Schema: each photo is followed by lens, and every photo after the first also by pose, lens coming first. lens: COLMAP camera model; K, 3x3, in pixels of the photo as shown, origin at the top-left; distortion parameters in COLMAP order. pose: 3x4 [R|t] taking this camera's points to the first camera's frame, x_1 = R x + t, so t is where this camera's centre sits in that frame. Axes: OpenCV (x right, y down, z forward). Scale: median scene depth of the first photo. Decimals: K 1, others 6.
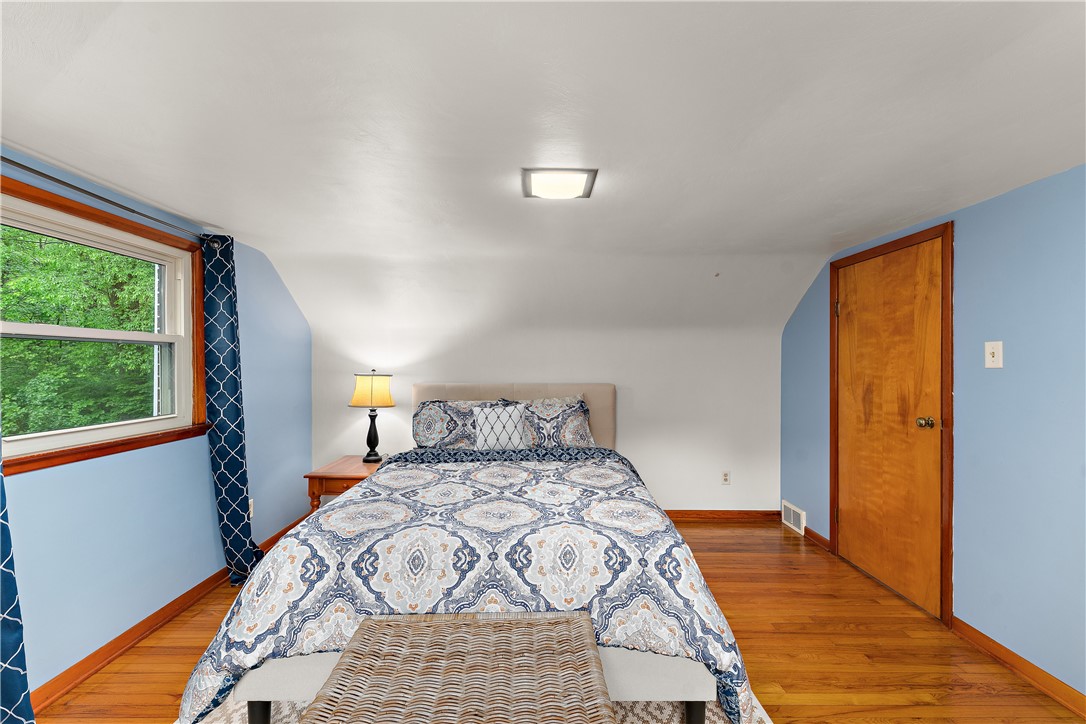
lens RADIAL K [[439.2, 0, 541.4], [0, 439.2, 364.0], [0, 0, 1]] dist [-0.000491, -0.000013]
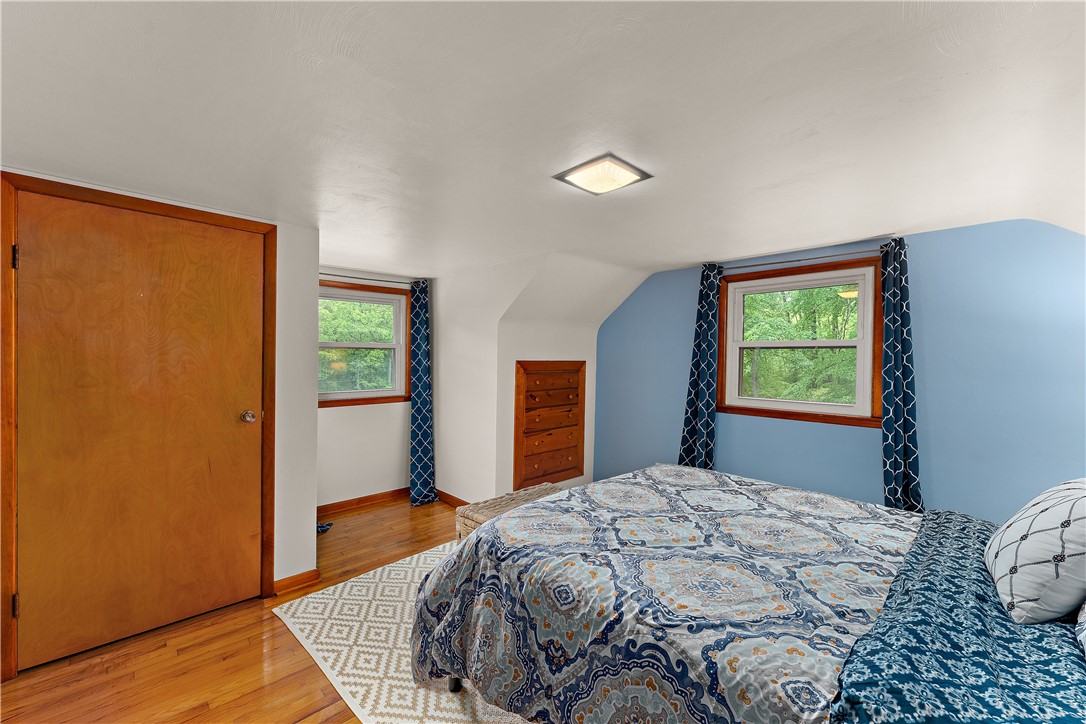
lens RADIAL K [[433.2, 0, 532.5], [0, 433.2, 360.1], [0, 0, 1]] dist [0.000035, 0.000027]
pose [[-0.734157, -0.004721, -0.678963, 0.599823], [-0.010337, 0.999938, 0.004225, -0.003663], [0.678901, 0.010120, -0.734160, 1.194975]]
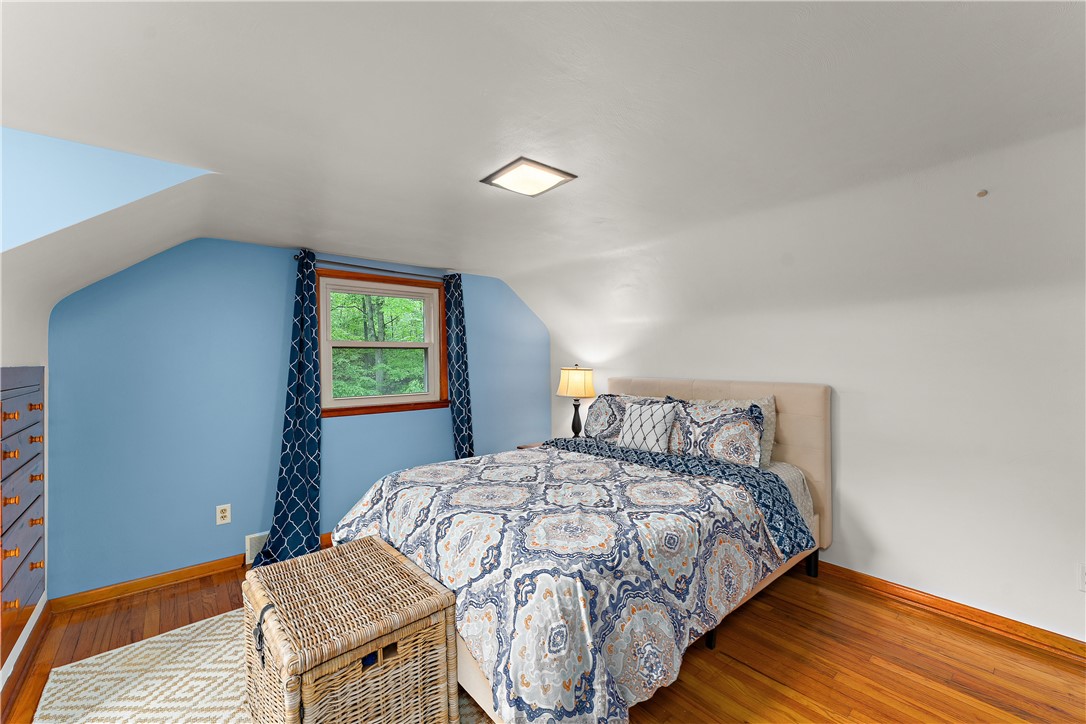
lens RADIAL K [[441.7, 0, 541.9], [0, 441.7, 356.1], [0, 0, 1]] dist [0.001072, 0.000249]
pose [[0.633351, -0.012873, -0.773758, 0.618207], [0.009430, 0.999916, -0.008917, 0.001253], [0.773807, -0.001649, 0.633419, 0.285855]]
